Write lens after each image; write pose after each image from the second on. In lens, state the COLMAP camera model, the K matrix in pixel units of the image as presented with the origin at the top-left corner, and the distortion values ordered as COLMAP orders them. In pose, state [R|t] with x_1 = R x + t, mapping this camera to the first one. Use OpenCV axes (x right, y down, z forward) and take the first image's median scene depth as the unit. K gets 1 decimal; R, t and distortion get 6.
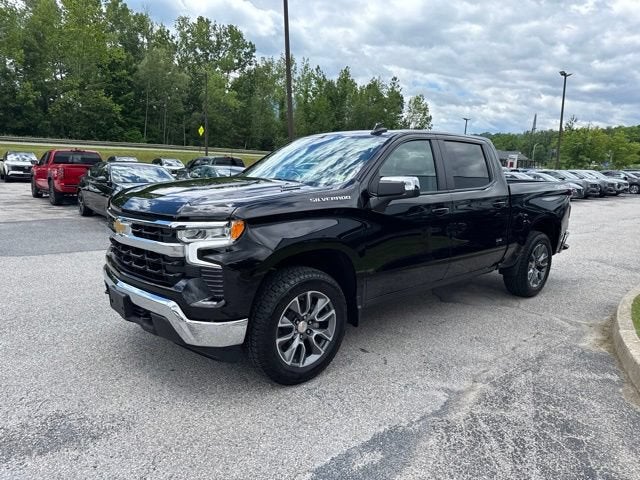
lens RADIAL K [[452.3, 0, 320.5], [0, 452.3, 241.2], [0, 0, 1]] dist [0.067732, -0.082341]
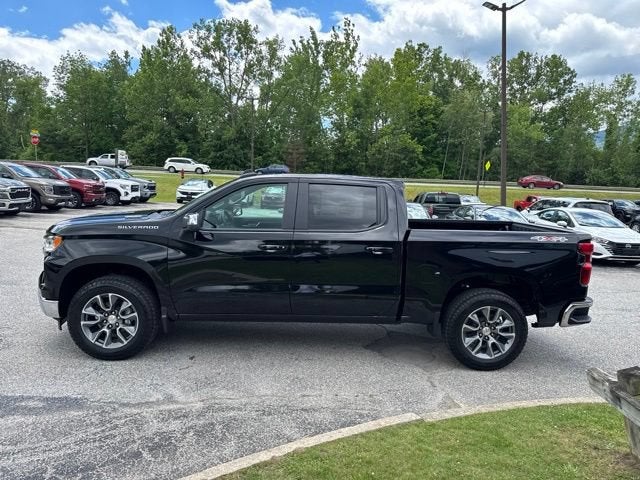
lens RADIAL K [[449.8, 0, 321.3], [0, 449.8, 241.3], [0, 0, 1]] dist [0.033754, -0.039340]
pose [[0.769768, 0.076939, -0.633670, 1.018270], [-0.122608, 0.992046, -0.028490, -0.065986], [0.626438, 0.099624, 0.773079, 0.248530]]
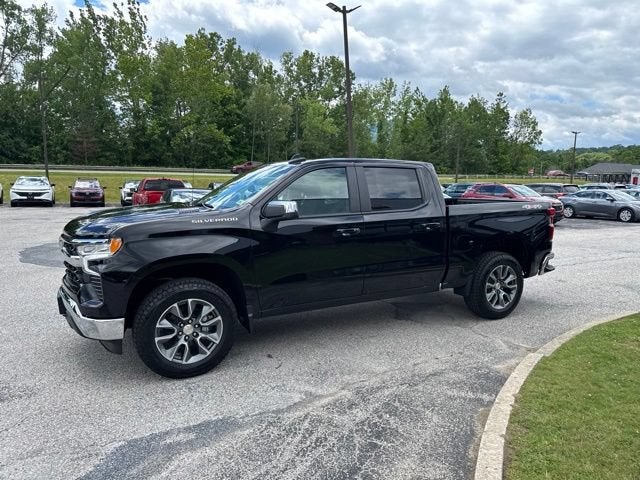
lens RADIAL K [[449.8, 0, 321.3], [0, 449.8, 241.3], [0, 0, 1]] dist [0.033754, -0.039340]
pose [[0.972350, 0.006416, -0.233440, 0.445684], [-0.016701, 0.998973, -0.042110, 0.003353], [0.232931, 0.044844, 0.971459, -0.051960]]
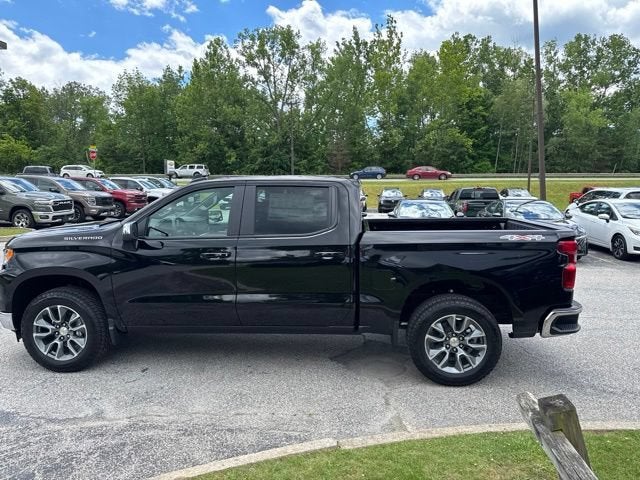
lens RADIAL K [[450.7, 0, 320.8], [0, 450.7, 238.4], [0, 0, 1]] dist [0.029764, -0.033380]
pose [[0.687866, 0.049833, -0.724125, 1.150694], [-0.097512, 0.994941, -0.024159, -0.102526], [0.719257, 0.087229, 0.689246, 0.466526]]
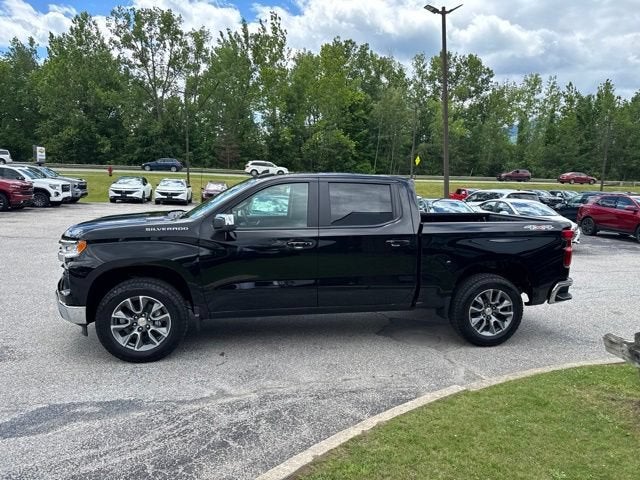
lens RADIAL K [[449.6, 0, 320.2], [0, 449.6, 247.4], [0, 0, 1]] dist [0.036816, -0.048277]
pose [[0.859796, 0.060447, -0.507048, 0.865543], [-0.082289, 0.996392, -0.020754, -0.040023], [0.503964, 0.059568, 0.861668, 0.064604]]
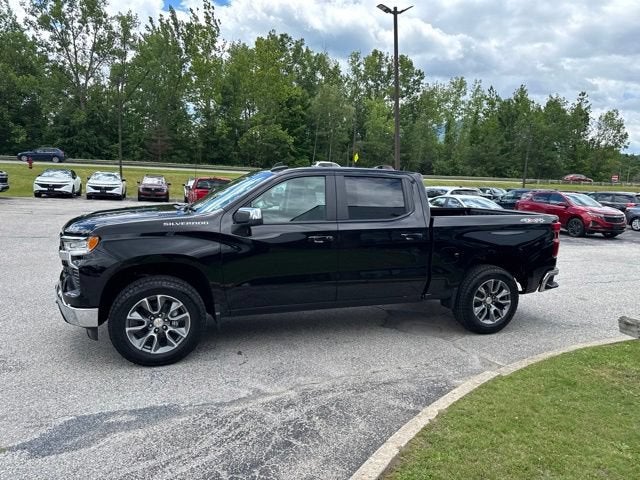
lens RADIAL K [[449.6, 0, 320.2], [0, 449.6, 247.4], [0, 0, 1]] dist [0.036816, -0.048277]
pose [[0.926781, 0.053776, -0.371732, 0.668763], [-0.066916, 0.997504, -0.022529, -0.020158], [0.369593, 0.045754, 0.928067, -0.023041]]
